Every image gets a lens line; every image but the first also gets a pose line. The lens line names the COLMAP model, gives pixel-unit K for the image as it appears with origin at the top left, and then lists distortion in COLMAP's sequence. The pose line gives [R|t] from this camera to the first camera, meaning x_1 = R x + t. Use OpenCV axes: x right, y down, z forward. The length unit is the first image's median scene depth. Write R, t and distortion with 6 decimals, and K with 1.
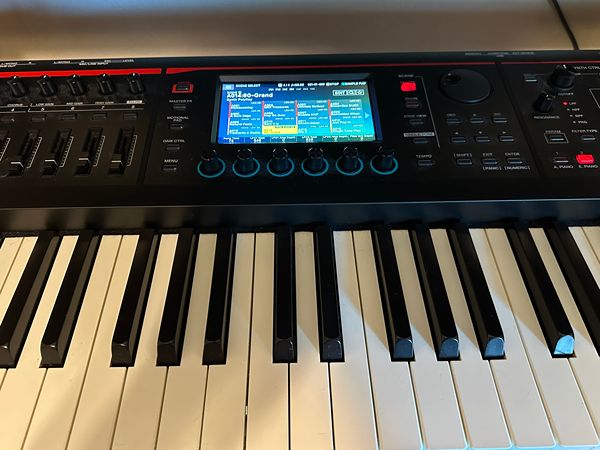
lens RADIAL K [[470.8, 0, 296.2], [0, 470.8, 226.7], [0, 0, 1]] dist [0.027401, -0.041667]
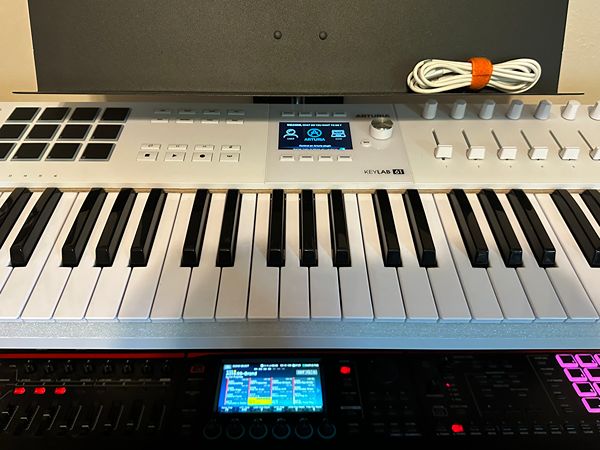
lens RADIAL K [[470.8, 0, 296.2], [0, 470.8, 221.9], [0, 0, 1]] dist [0.027401, -0.041667]
pose [[0.999849, 0.015918, 0.006977, 0.063622], [-0.011682, 0.912759, -0.408331, -0.115888], [-0.012868, 0.408188, 0.912807, -0.625772]]
